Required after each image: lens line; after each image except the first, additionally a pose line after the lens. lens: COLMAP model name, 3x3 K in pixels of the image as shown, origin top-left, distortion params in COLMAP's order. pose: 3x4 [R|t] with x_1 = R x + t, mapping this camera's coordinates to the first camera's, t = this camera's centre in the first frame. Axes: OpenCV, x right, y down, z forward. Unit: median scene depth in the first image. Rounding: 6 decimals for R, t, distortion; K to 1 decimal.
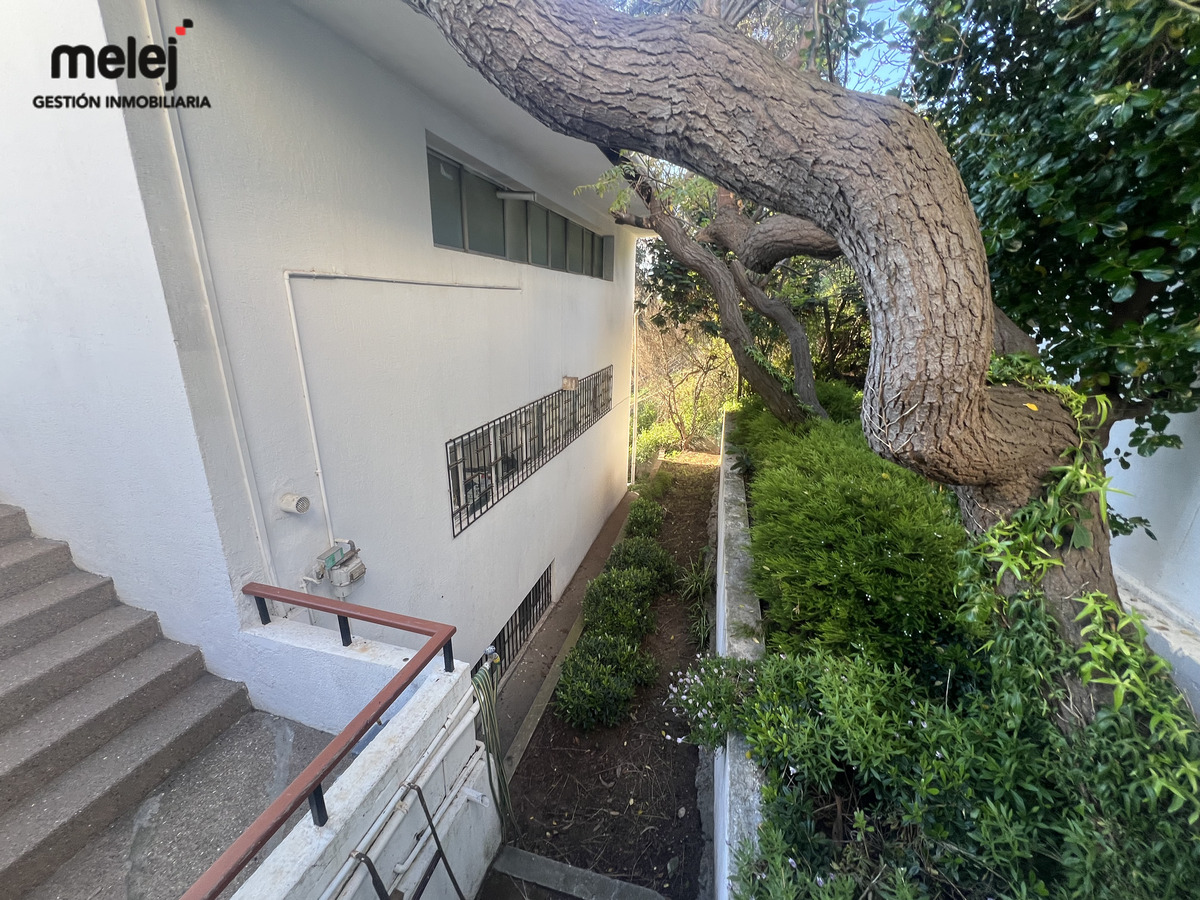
lens RADIAL K [[477.7, 0, 598.2], [0, 477.7, 448.5], [0, 0, 1]] dist [-0.003046, 0.000766]
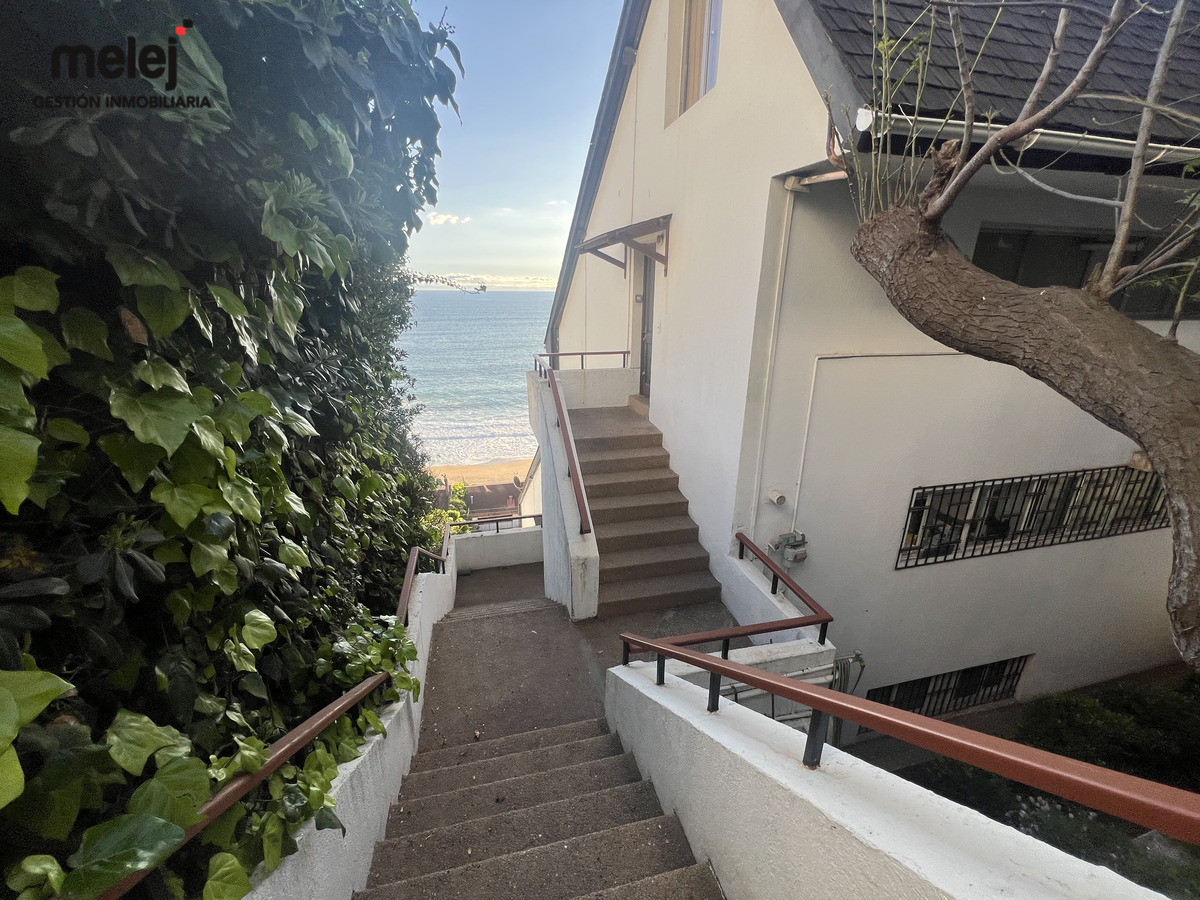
lens RADIAL K [[477.7, 0, 599.5], [0, 477.7, 448.7], [0, 0, 1]] dist [-0.003046, 0.000766]
pose [[0.496276, 0.264335, -0.826944, 0.310153], [-0.251870, 0.955391, 0.154238, -0.124438], [0.830826, 0.131738, 0.540716, -0.337554]]
